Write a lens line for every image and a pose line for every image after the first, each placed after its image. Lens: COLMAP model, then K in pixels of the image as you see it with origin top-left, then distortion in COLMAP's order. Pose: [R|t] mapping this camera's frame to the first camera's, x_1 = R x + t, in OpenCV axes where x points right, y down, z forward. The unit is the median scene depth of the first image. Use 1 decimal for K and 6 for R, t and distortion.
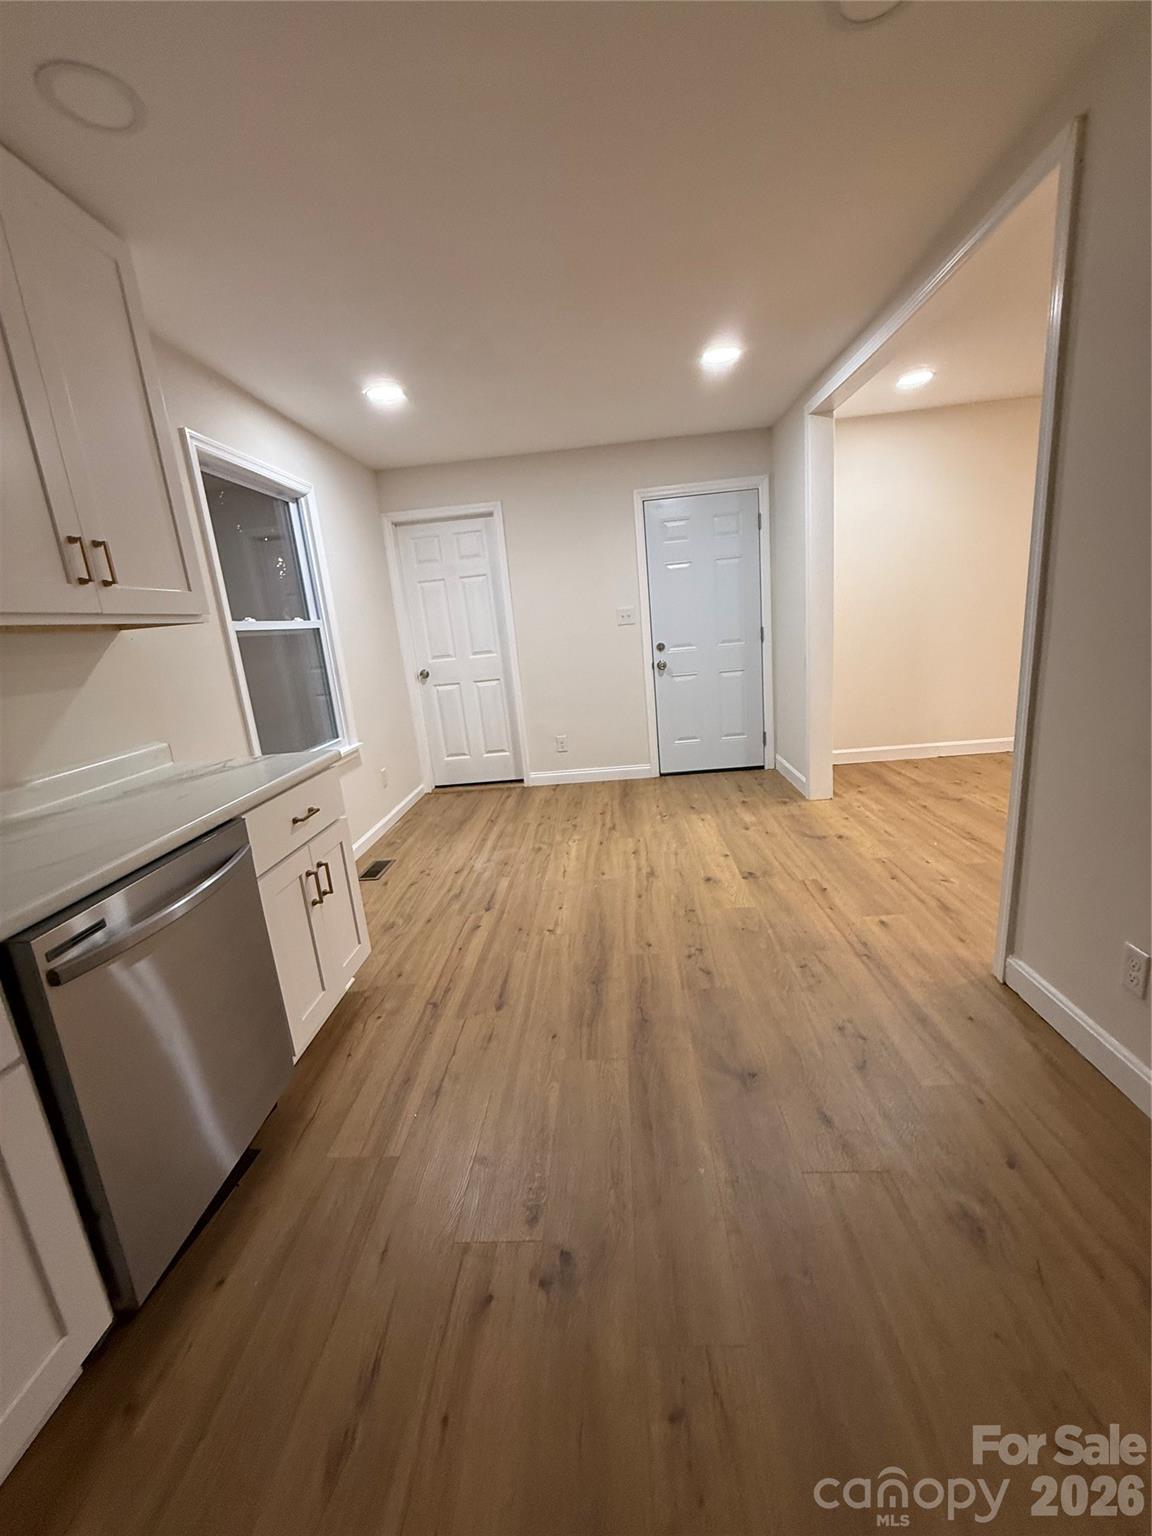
lens RADIAL K [[613.2, 0, 582.4], [0, 613.2, 769.0], [0, 0, 1]] dist [-0.006659, -0.000409]
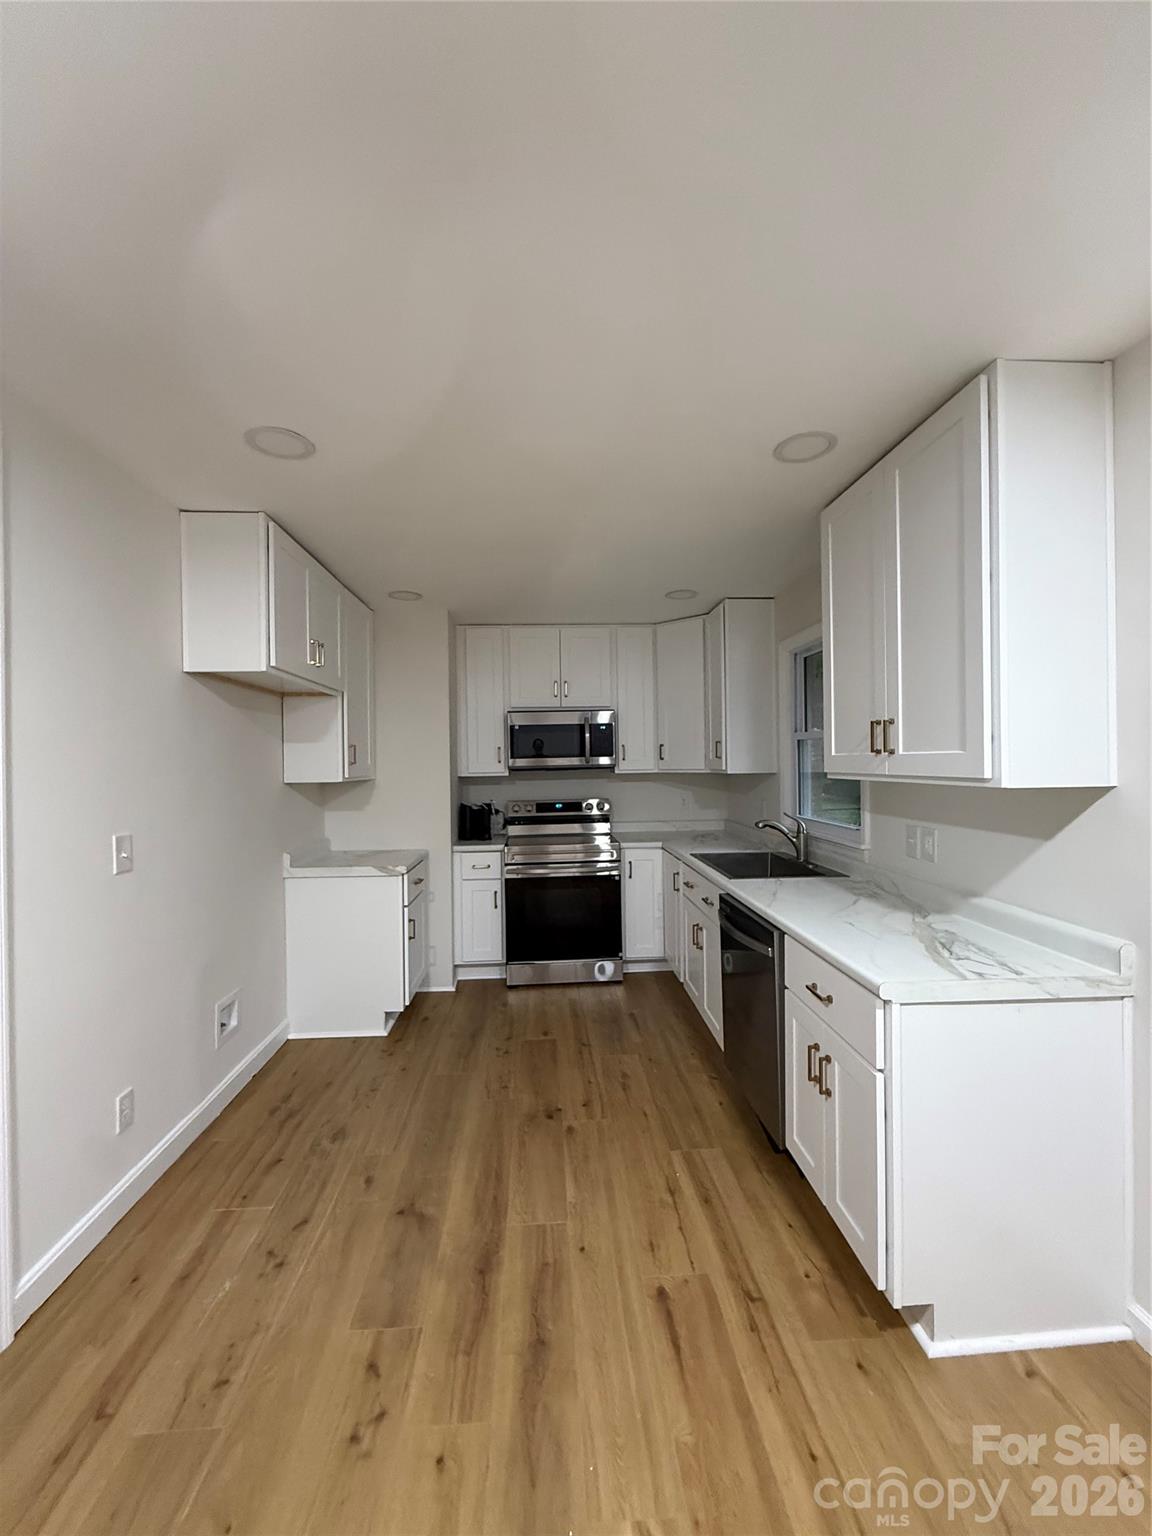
lens RADIAL K [[613.2, 0, 580.3], [0, 613.2, 763.1], [0, 0, 1]] dist [-0.006659, -0.000409]
pose [[-0.989442, 0.098028, -0.106745, -0.015555], [0.069349, 0.966987, 0.245208, -0.490650], [0.127259, 0.235216, -0.963576, 1.648031]]
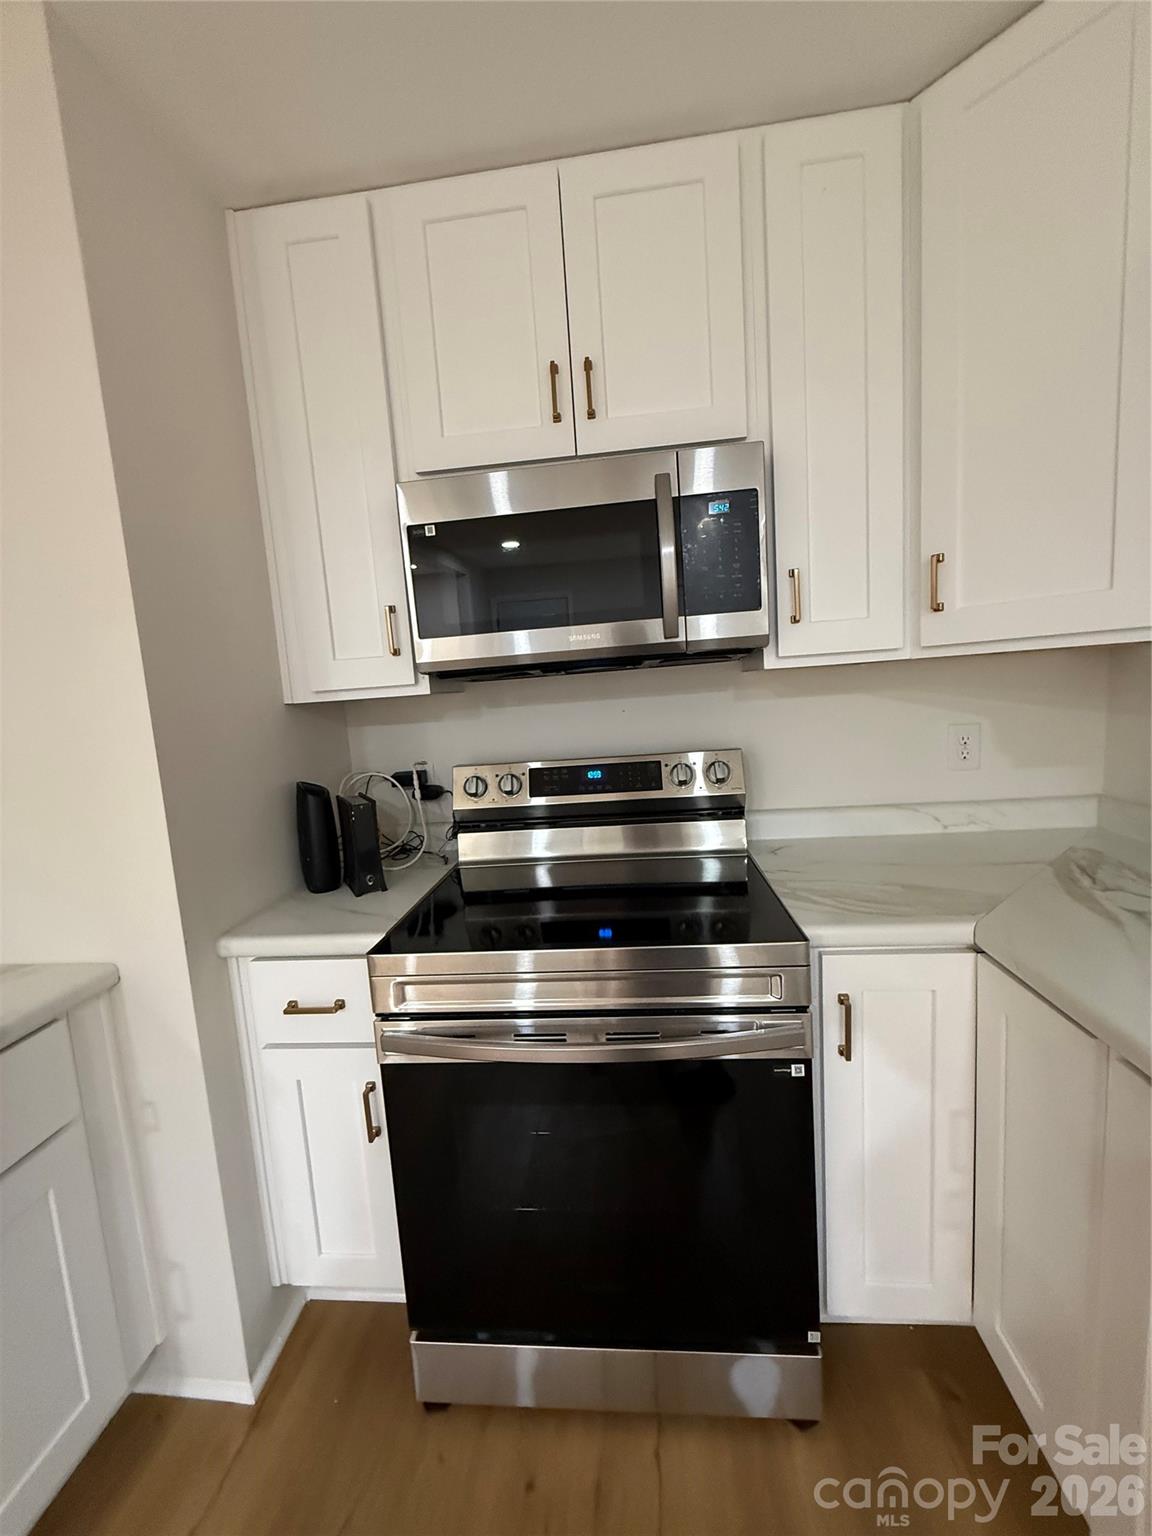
lens RADIAL K [[613.2, 0, 577.9], [0, 613.2, 769.2], [0, 0, 1]] dist [-0.006659, -0.000409]
pose [[-0.987110, 0.143481, 0.070898, -0.095024], [0.159185, 0.925999, 0.342324, -0.309998], [-0.016534, 0.349197, -0.936903, 1.038730]]
